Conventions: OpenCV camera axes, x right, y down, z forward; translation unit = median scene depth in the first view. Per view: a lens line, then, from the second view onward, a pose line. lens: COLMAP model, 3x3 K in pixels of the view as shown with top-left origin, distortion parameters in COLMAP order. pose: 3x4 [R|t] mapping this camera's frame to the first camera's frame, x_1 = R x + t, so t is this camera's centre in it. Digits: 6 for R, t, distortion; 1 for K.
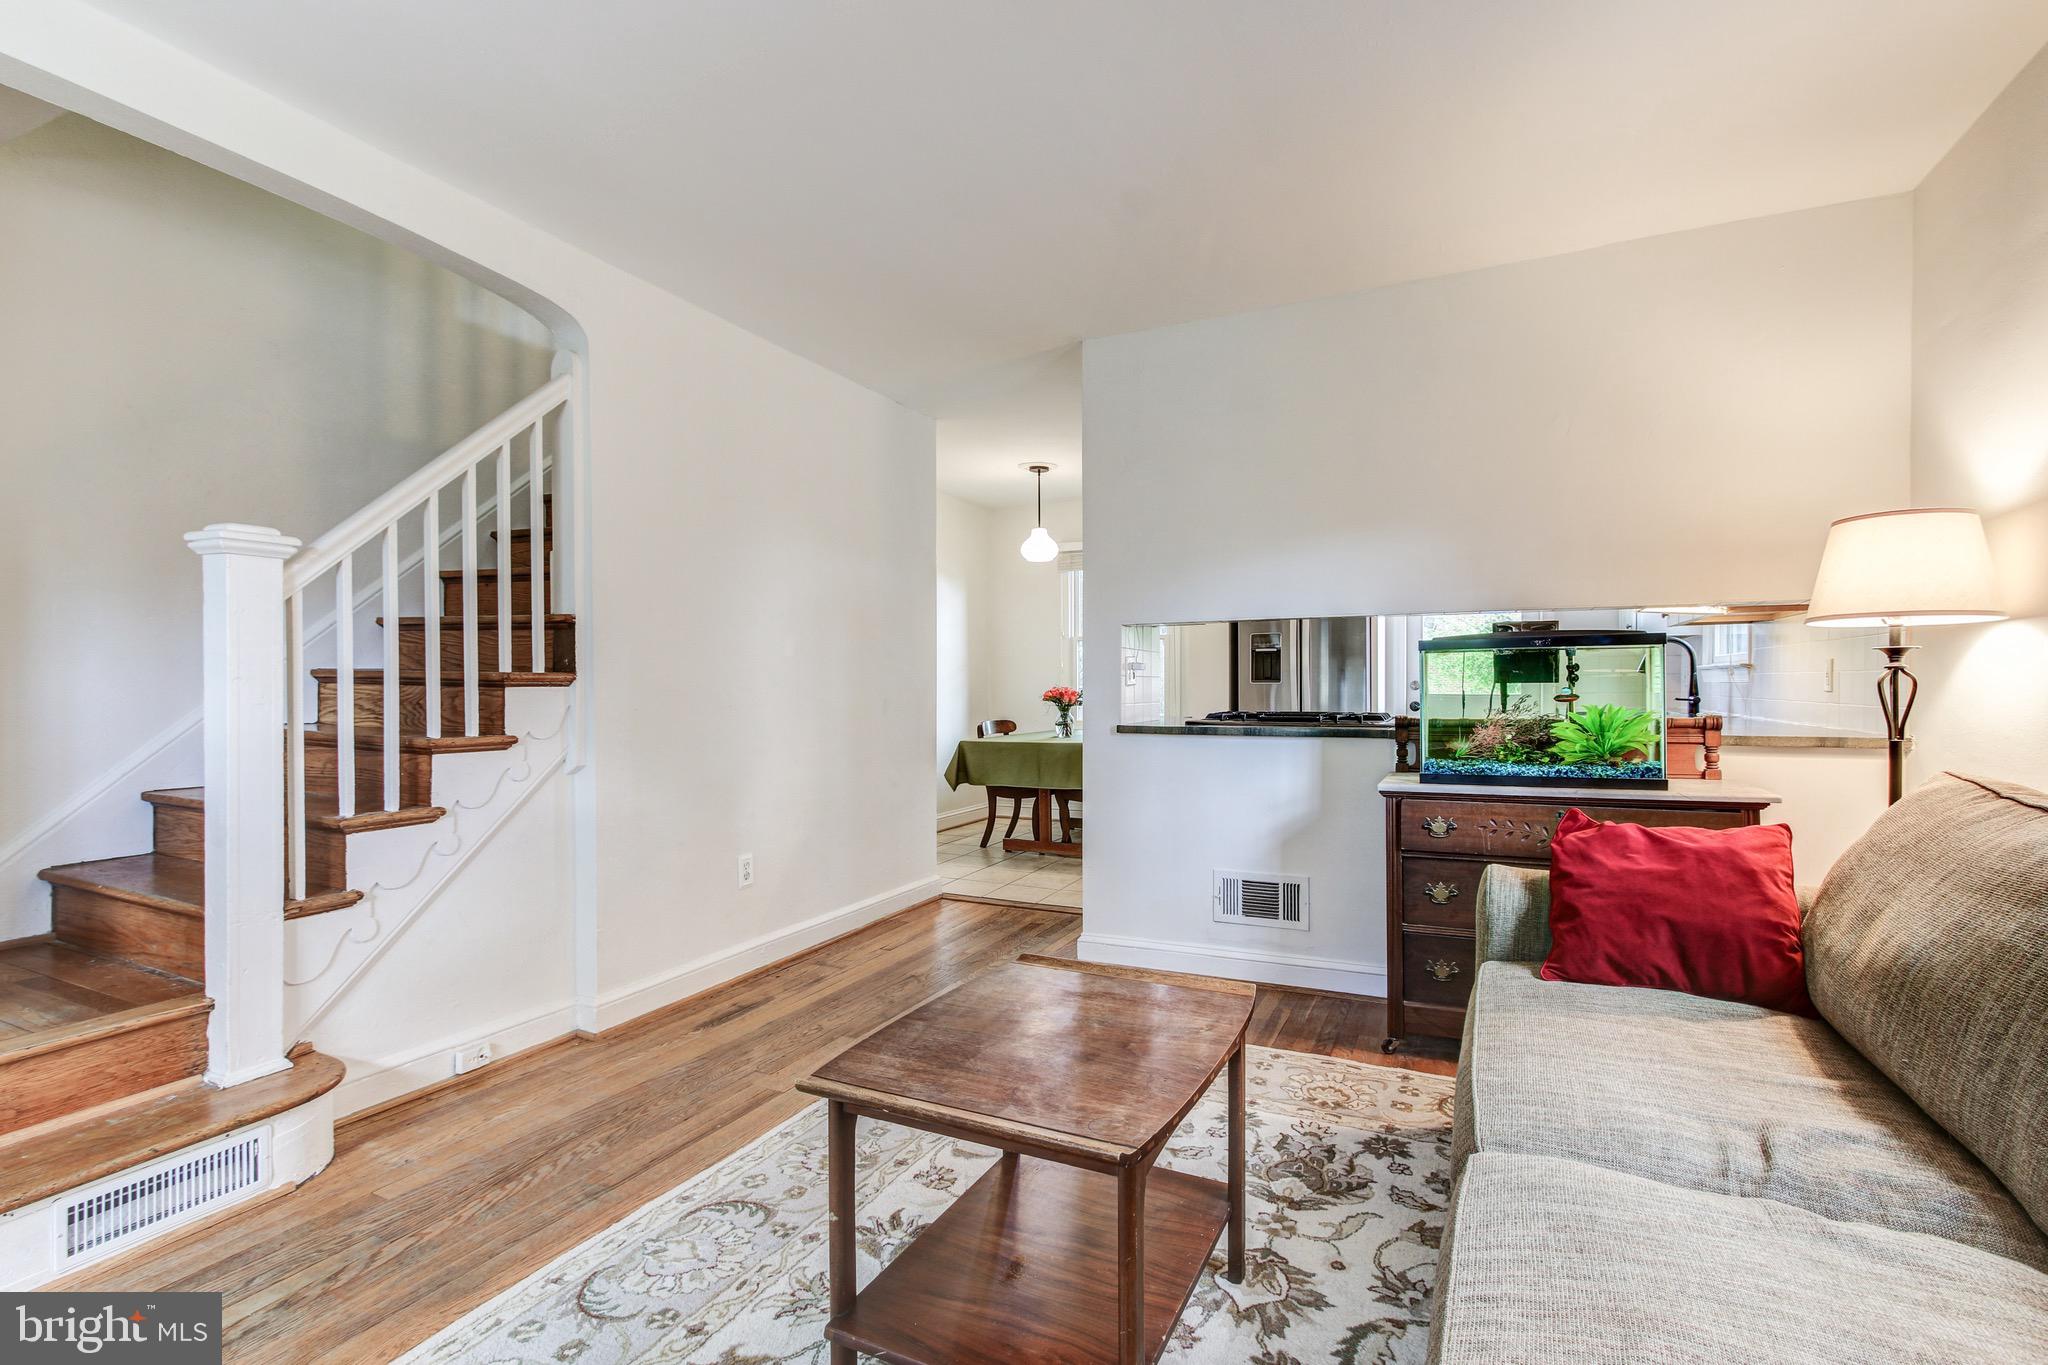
lens RADIAL K [[937.3, 0, 1027.2], [0, 937.3, 692.2], [0, 0, 1]] dist [-0.001165, 0.000658]
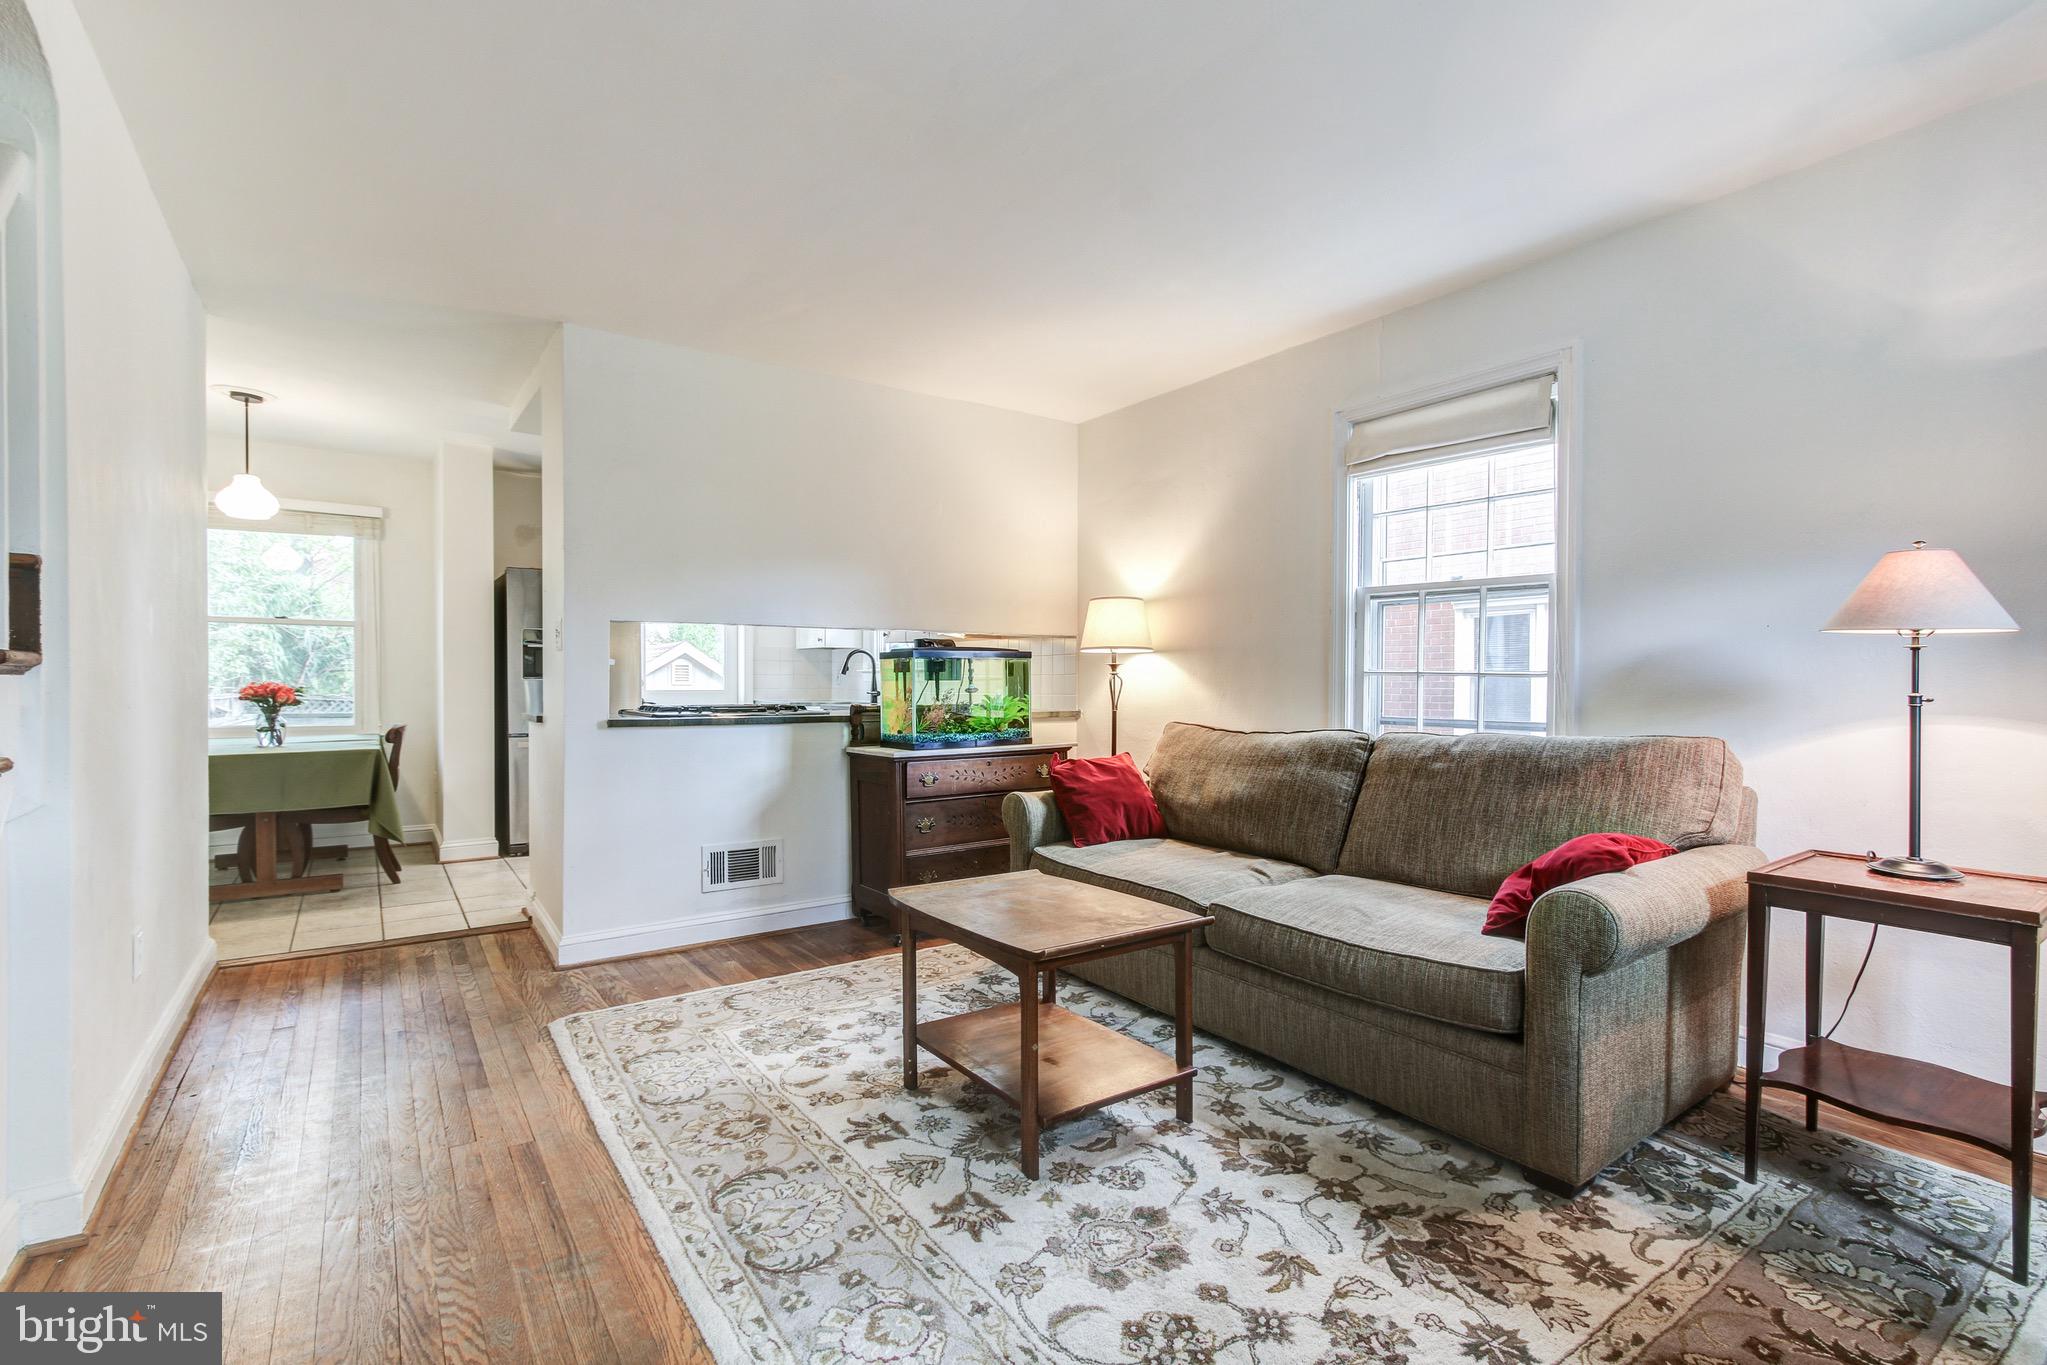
lens RADIAL K [[936.9, 0, 1026.7], [0, 936.9, 692.2], [0, 0, 1]] dist [-0.001165, 0.000658]
pose [[0.487464, -0.003556, 0.873136, -0.612100], [0.003162, 0.999992, 0.002307, 0.005176], [-0.873137, 0.001637, 0.487471, 0.129097]]
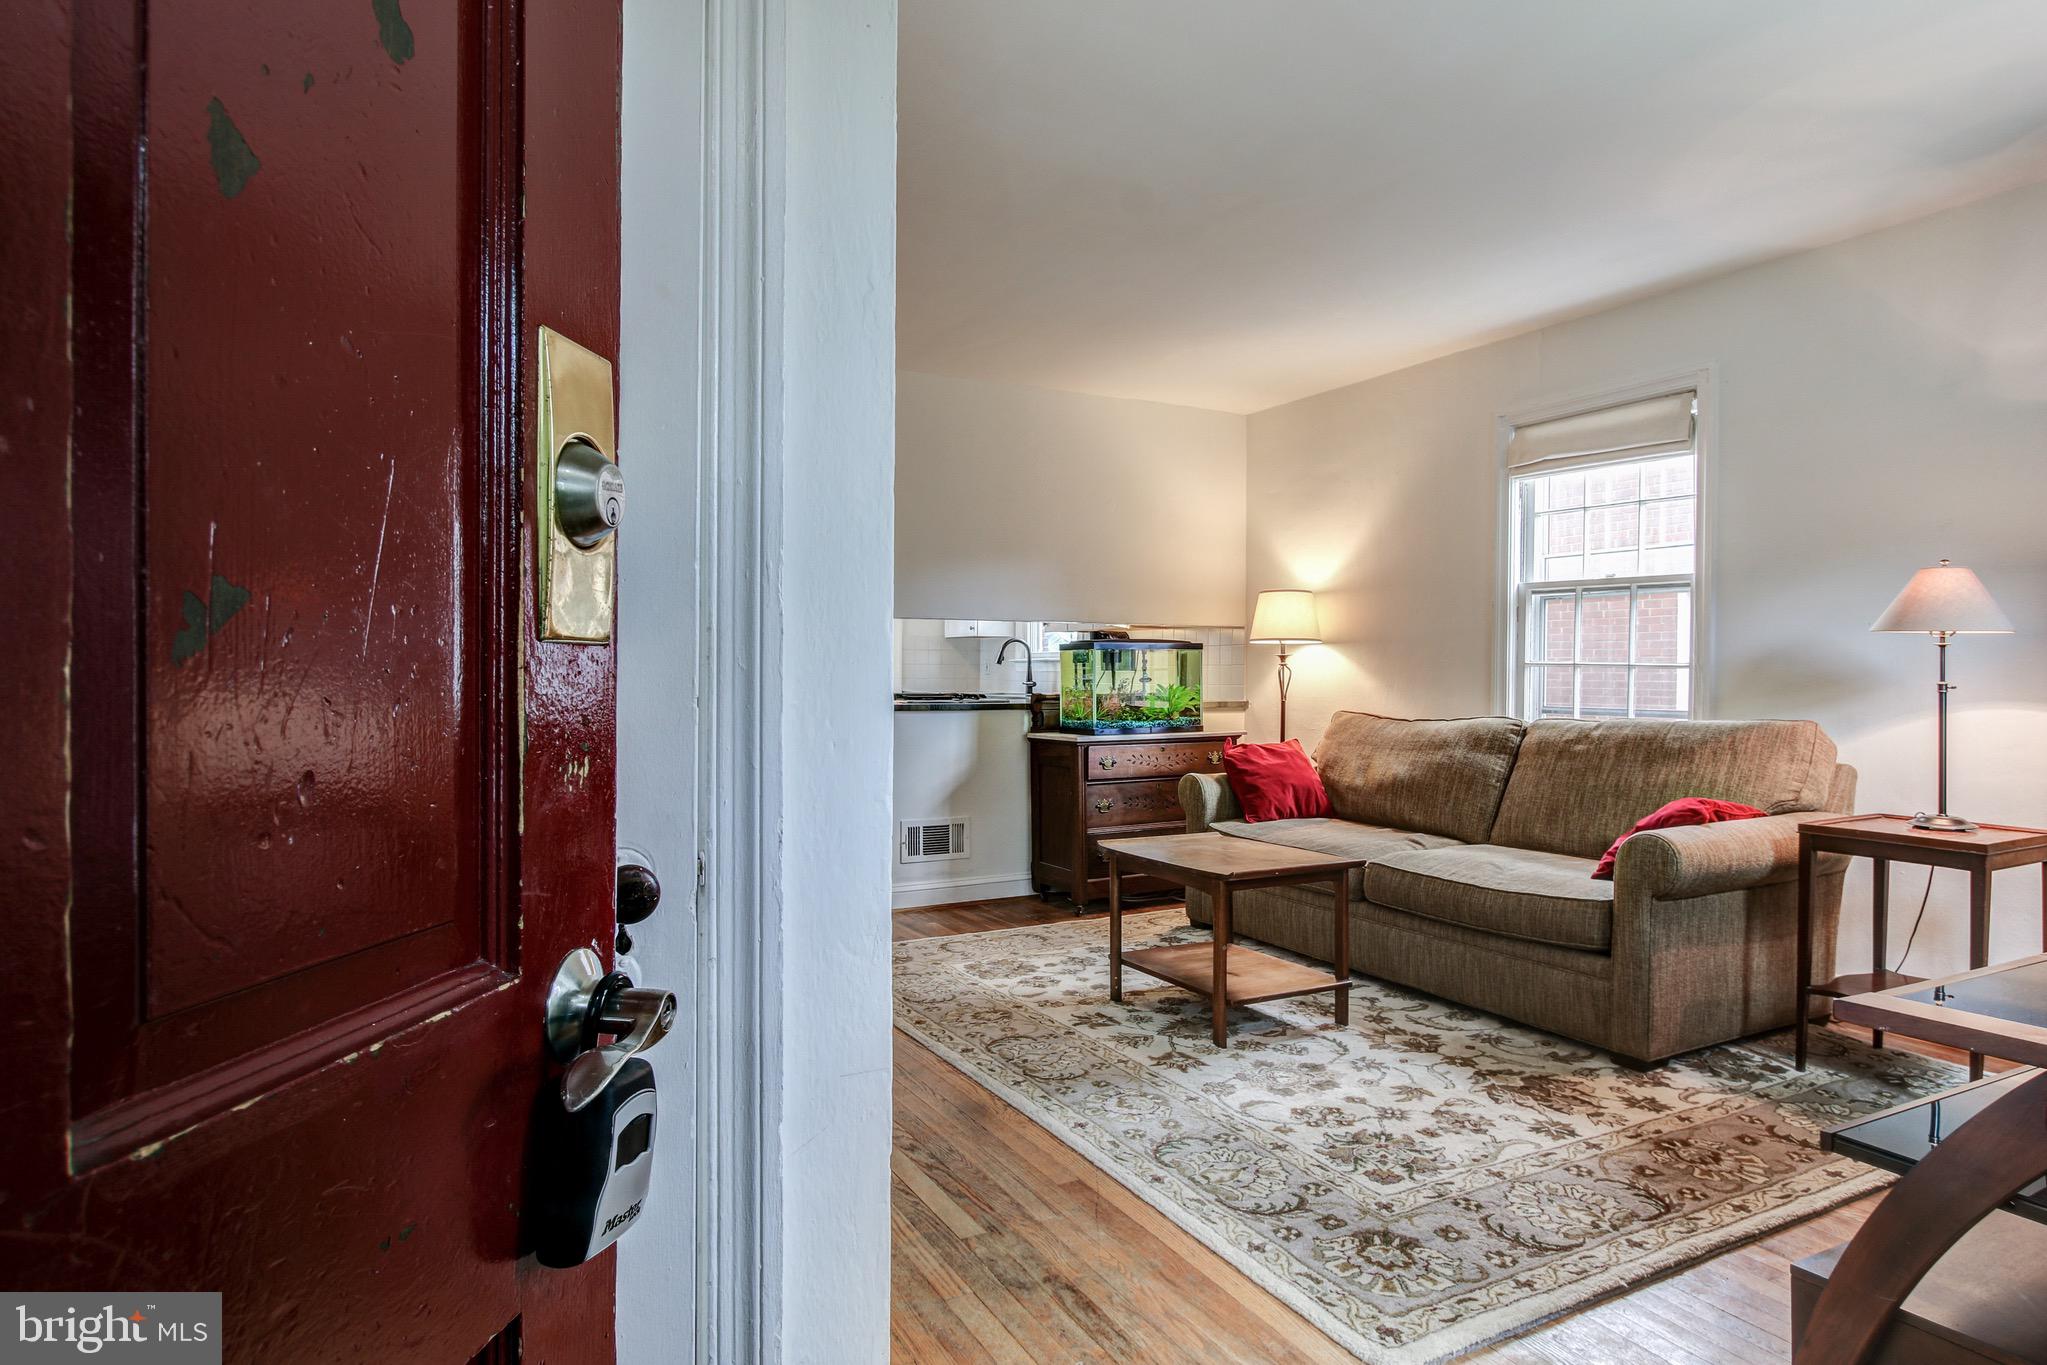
lens RADIAL K [[1169.8, 0, 1023.5], [0, 1169.8, 682.5], [0, 0, 1]] dist [-0.016207, 0.001710]
pose [[0.590156, 0.000379, 0.807289, -0.985991], [0.000360, 1.000000, -0.000732, 0.009811], [-0.807289, 0.000723, 0.590156, -0.029755]]
